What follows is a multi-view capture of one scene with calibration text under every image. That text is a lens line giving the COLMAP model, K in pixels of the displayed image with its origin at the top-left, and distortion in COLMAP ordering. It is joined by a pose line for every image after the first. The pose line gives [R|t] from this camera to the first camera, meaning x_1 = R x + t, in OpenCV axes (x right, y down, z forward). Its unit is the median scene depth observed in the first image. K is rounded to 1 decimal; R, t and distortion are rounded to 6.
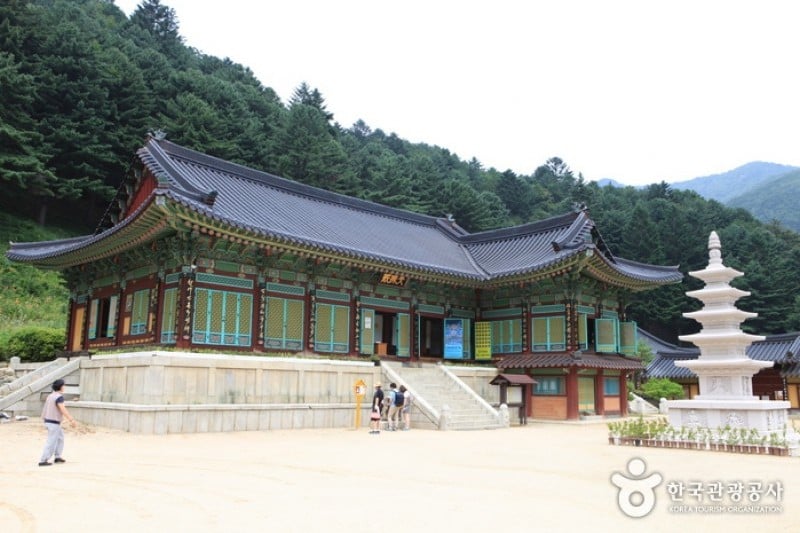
lens RADIAL K [[677.2, 0, 397.3], [0, 677.2, 265.0], [0, 0, 1]] dist [-0.095946, 0.122170]
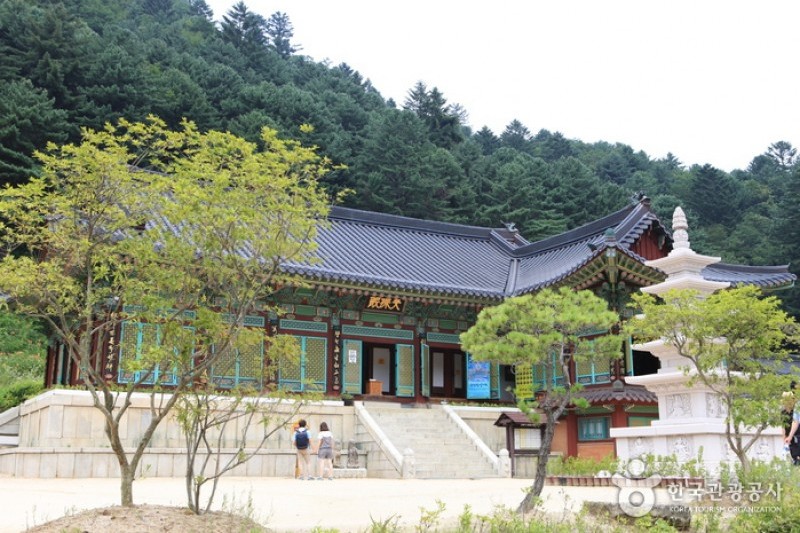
lens RADIAL K [[859.1, 0, 400.0], [0, 859.1, 266.5], [0, 0, 1]] dist [-0.072060, 0.158581]
pose [[0.968487, -0.070599, -0.238850, 0.261189], [0.058475, 0.996633, -0.057480, 0.036994], [0.242104, 0.041702, 0.969354, -0.019655]]
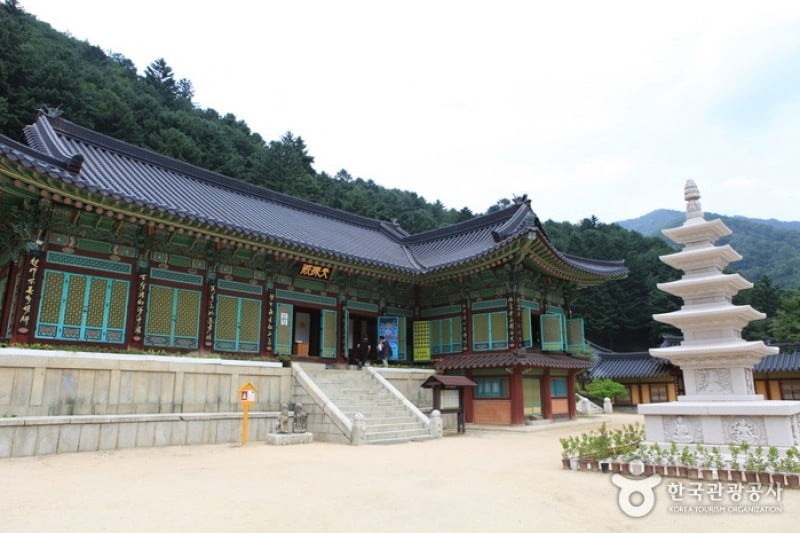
lens RADIAL K [[539.6, 0, 400.0], [0, 539.6, 266.5], [0, 0, 1]] dist [-0.108808, 0.076328]
pose [[0.999403, -0.009684, 0.033178, 0.080825], [0.011360, 0.998649, -0.050711, 0.051391], [-0.032642, 0.051058, 0.998162, 0.276234]]
